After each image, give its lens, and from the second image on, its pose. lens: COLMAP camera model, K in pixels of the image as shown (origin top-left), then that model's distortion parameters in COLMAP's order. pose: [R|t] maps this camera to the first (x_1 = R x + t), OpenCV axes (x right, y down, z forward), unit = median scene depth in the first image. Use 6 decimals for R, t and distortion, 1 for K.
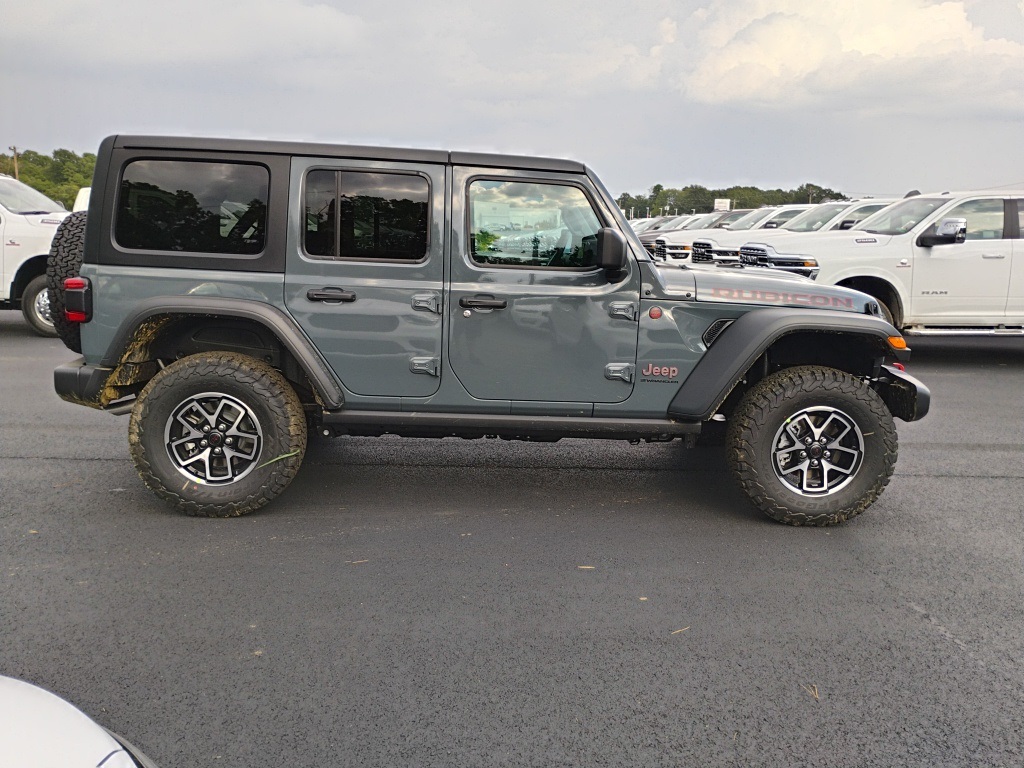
lens RADIAL K [[860.7, 0, 512.0], [0, 860.7, 384.0], [0, 0, 1]] dist [0.065372, -0.081043]
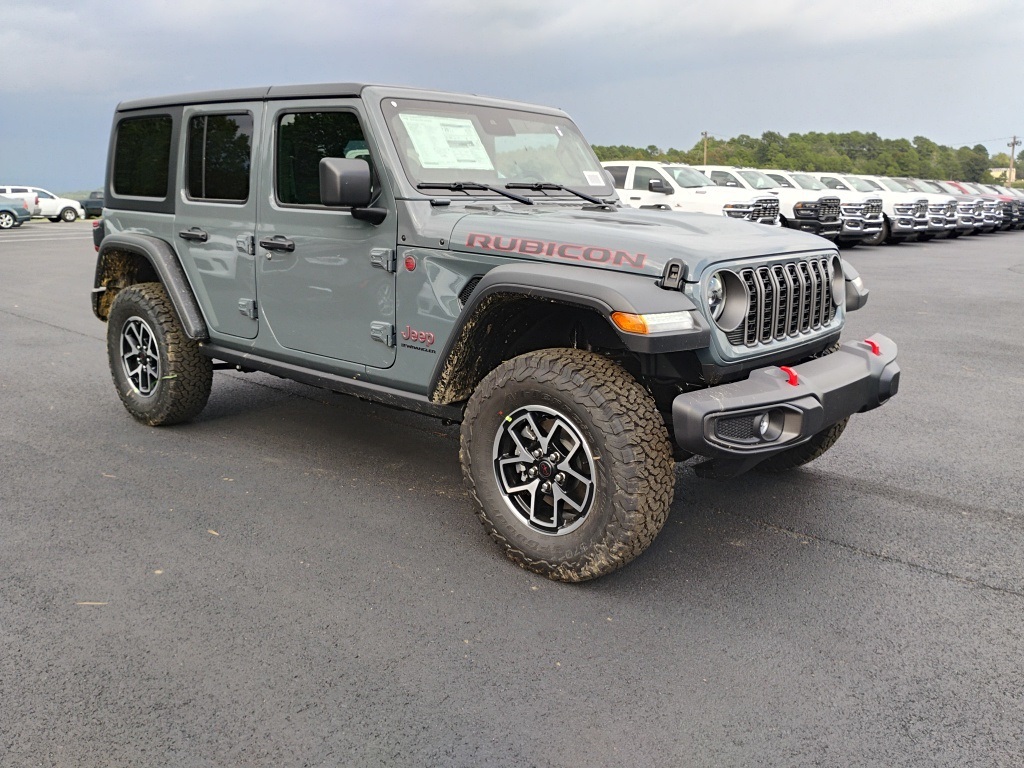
lens RADIAL K [[860.7, 0, 512.0], [0, 860.7, 384.0], [0, 0, 1]] dist [0.065372, -0.081043]
pose [[0.717263, 0.129504, -0.684662, 0.808803], [-0.111798, 0.991236, 0.070370, -0.037588], [0.687775, 0.026070, 0.725456, 0.480988]]
